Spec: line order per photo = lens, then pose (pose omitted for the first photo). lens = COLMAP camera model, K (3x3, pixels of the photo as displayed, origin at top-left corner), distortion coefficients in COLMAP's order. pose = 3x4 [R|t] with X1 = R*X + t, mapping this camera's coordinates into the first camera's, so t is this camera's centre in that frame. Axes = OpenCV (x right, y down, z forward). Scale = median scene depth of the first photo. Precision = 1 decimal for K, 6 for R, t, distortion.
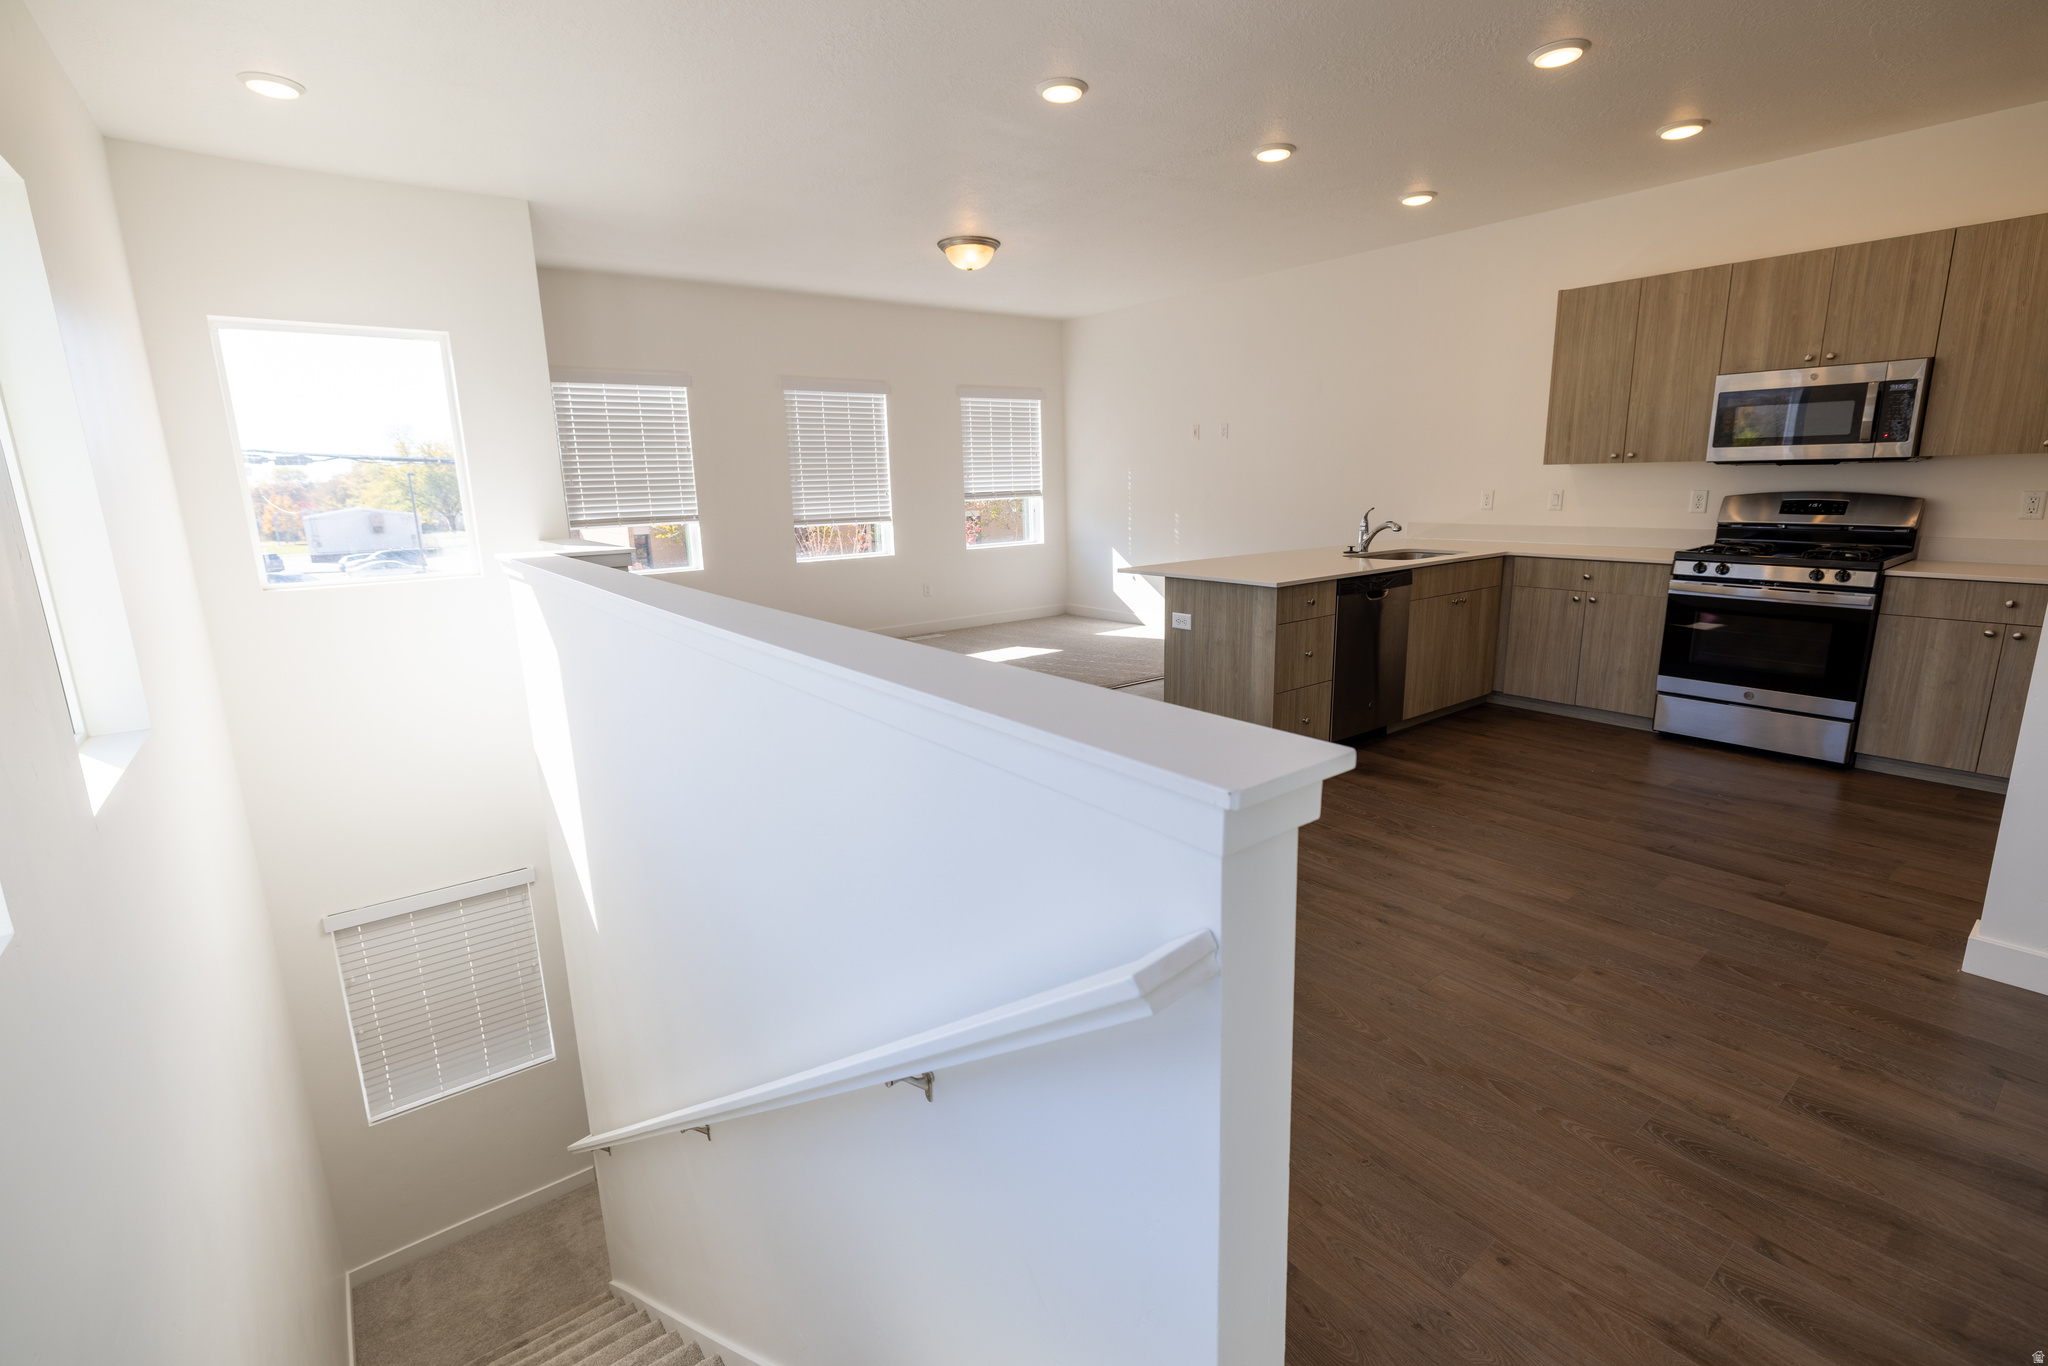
lens RADIAL K [[932.0, 0, 1030.8], [0, 932.0, 667.6], [0, 0, 1]] dist [-0.001475, -0.000096]
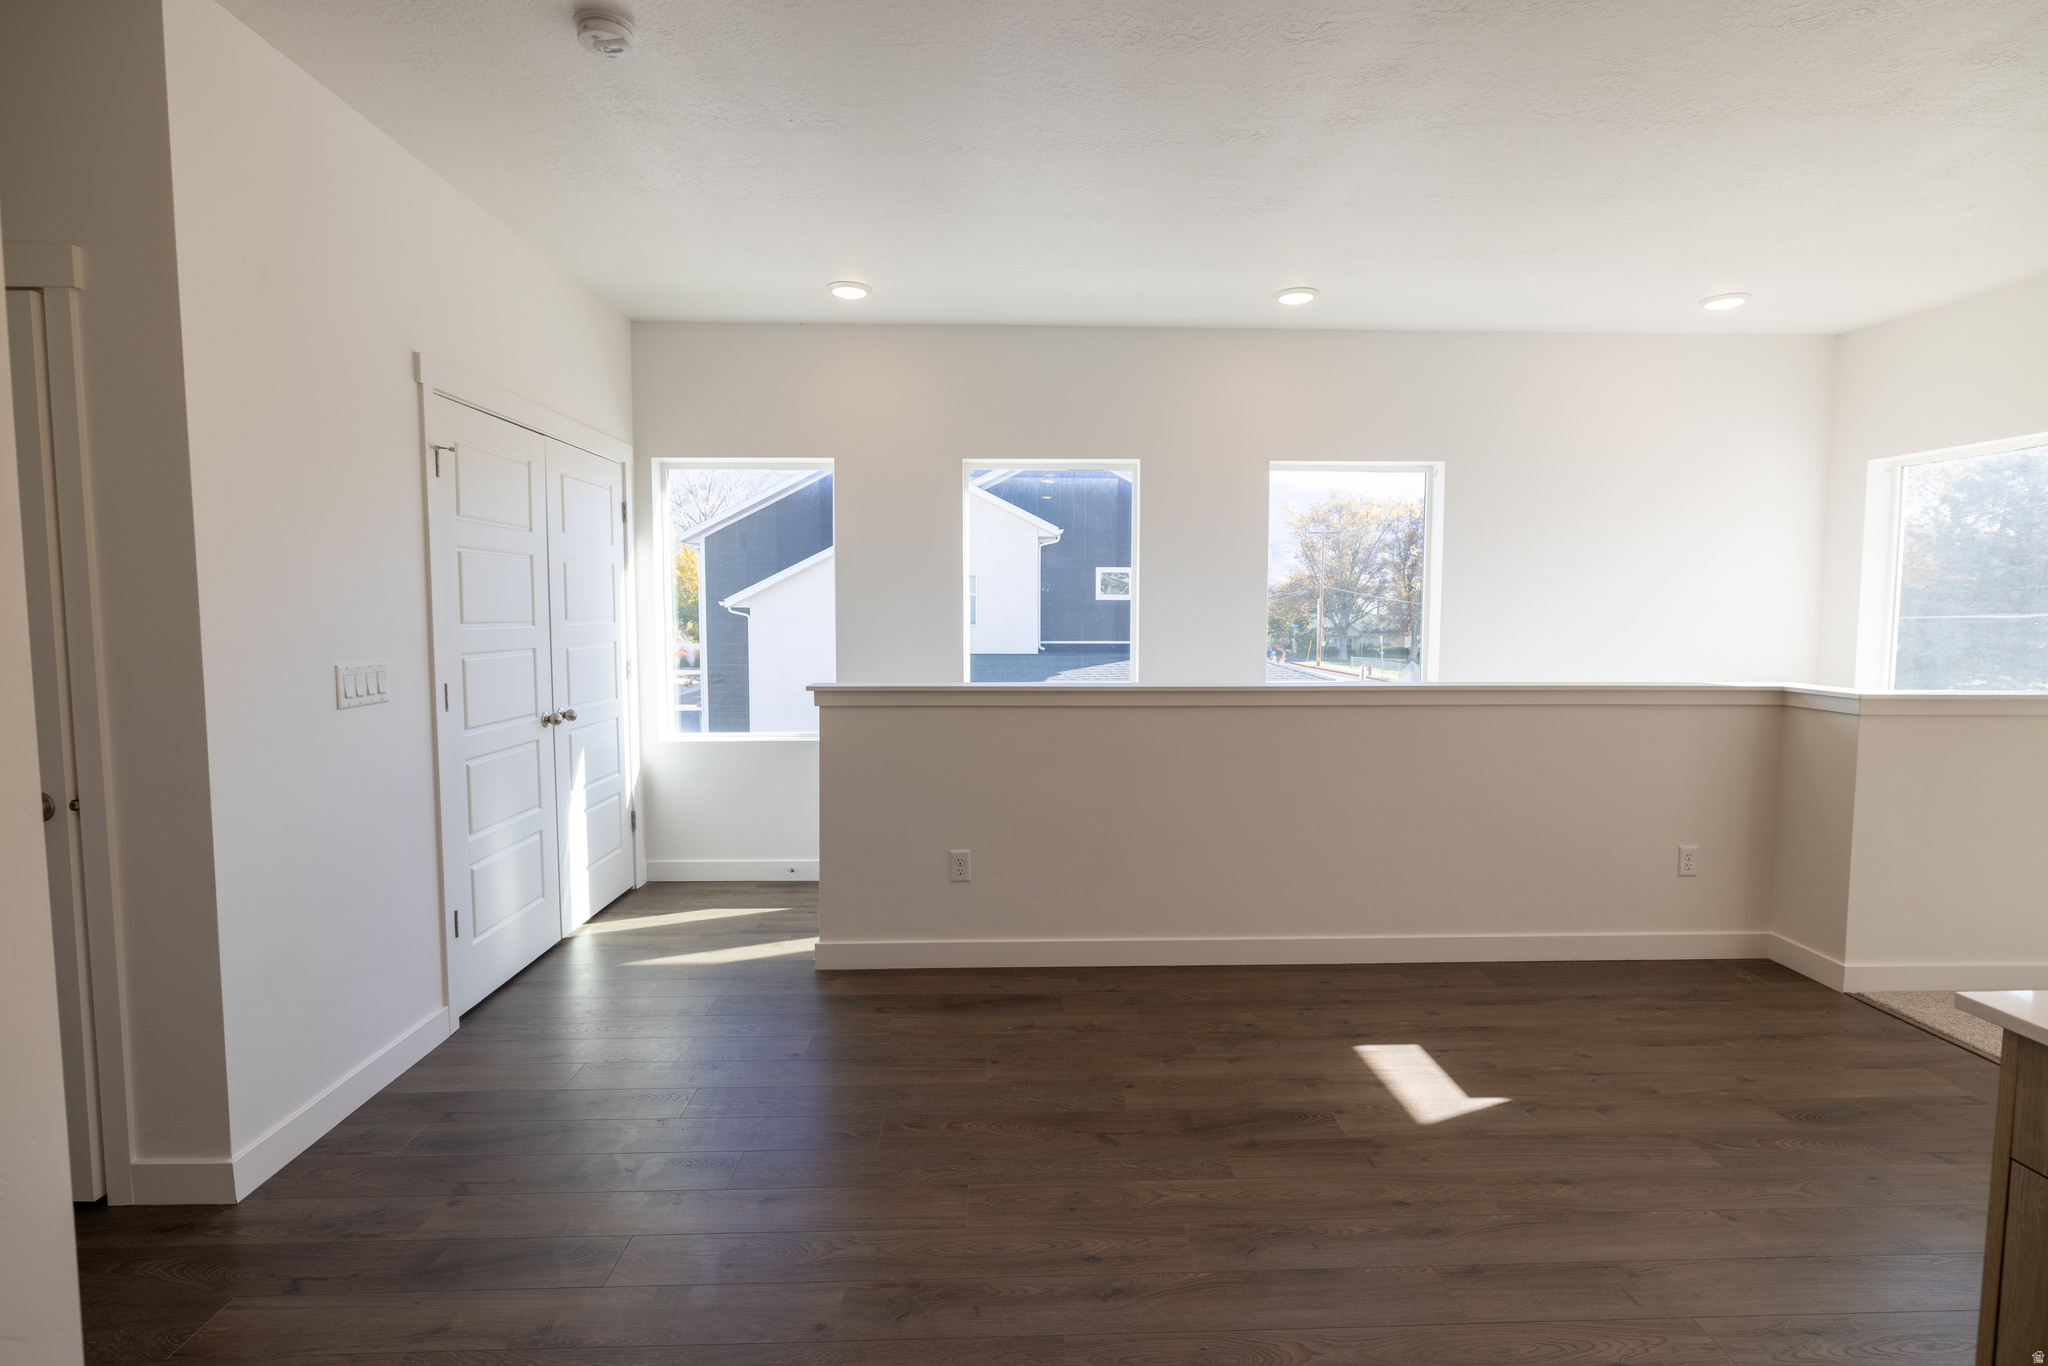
lens RADIAL K [[932.0, 0, 1029.7], [0, 932.0, 682.0], [0, 0, 1]] dist [-0.001475, -0.000096]
pose [[-0.588269, 0.083402, -0.804353, 0.546895], [-0.151092, 0.965815, 0.210646, -0.167766], [0.794425, 0.245448, -0.555558, 0.733233]]
